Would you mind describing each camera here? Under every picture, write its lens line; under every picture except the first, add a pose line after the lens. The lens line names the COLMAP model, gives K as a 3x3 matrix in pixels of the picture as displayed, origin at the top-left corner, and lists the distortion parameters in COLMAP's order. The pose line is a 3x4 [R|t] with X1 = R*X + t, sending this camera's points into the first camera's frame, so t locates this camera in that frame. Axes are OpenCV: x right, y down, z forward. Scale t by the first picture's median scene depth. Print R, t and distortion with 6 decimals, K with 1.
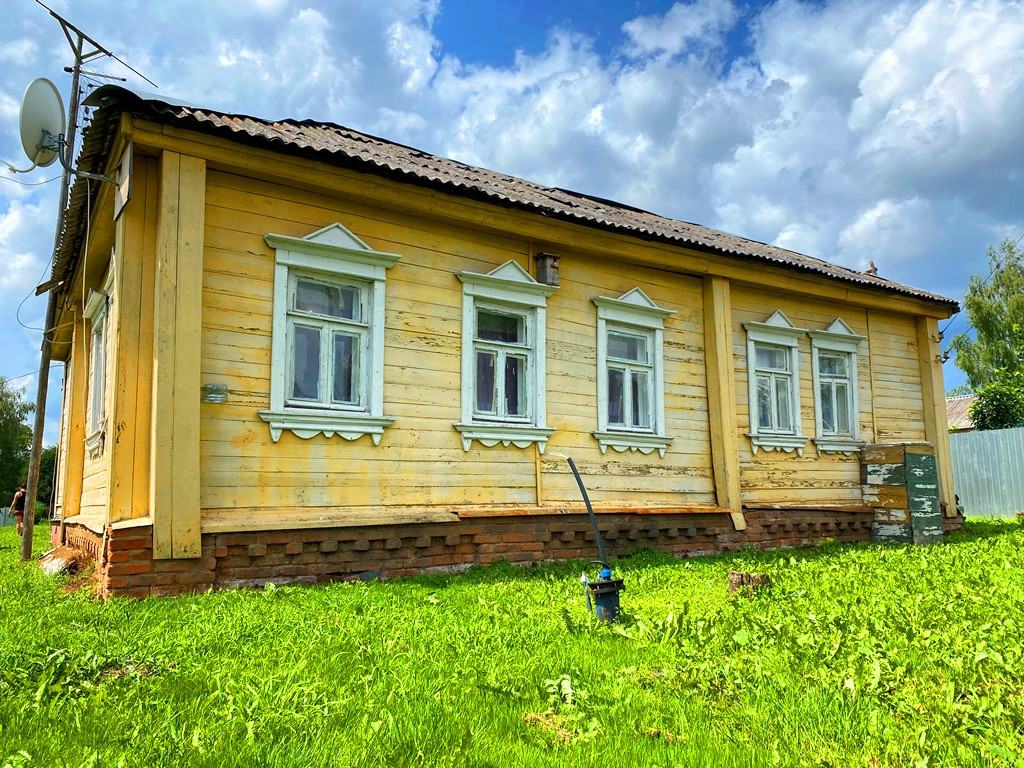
lens RADIAL K [[793.1, 0, 512.2], [0, 793.1, 383.4], [0, 0, 1]] dist [0.048973, -0.020602]
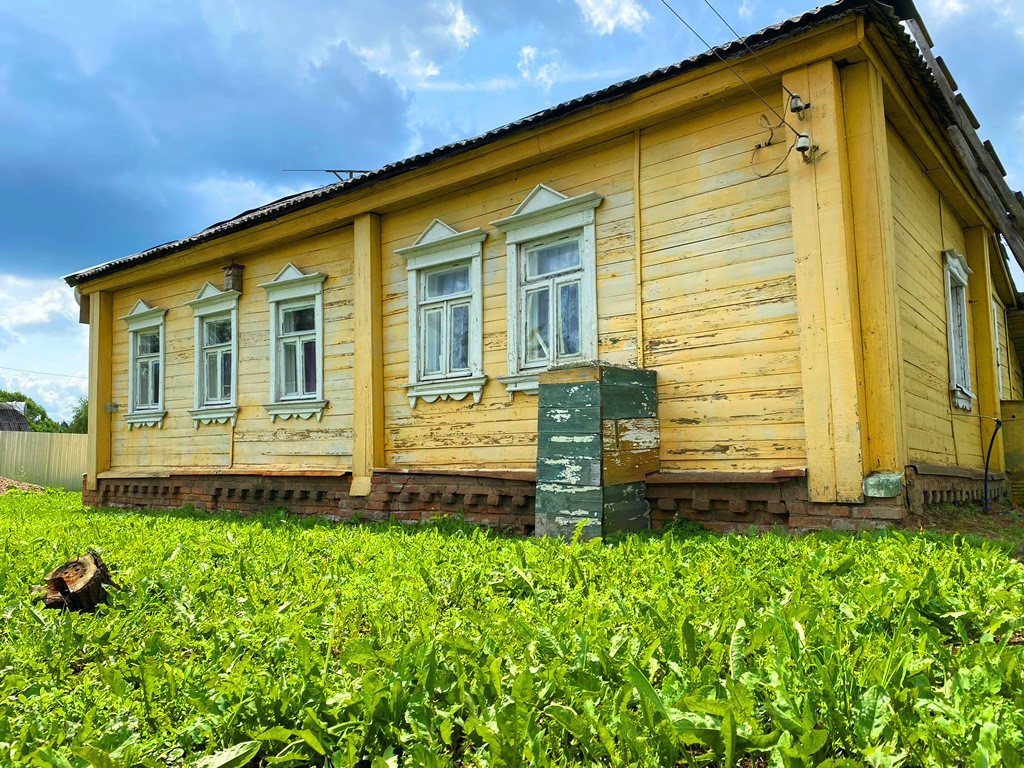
lens RADIAL K [[793.1, 0, 513.7], [0, 793.1, 382.0], [0, 0, 1]] dist [0.048973, -0.020602]
pose [[0.289197, -0.087385, -0.953273, 1.194920], [0.146370, 0.988152, -0.046177, 0.123287], [0.946013, -0.126176, 0.298561, 0.910462]]
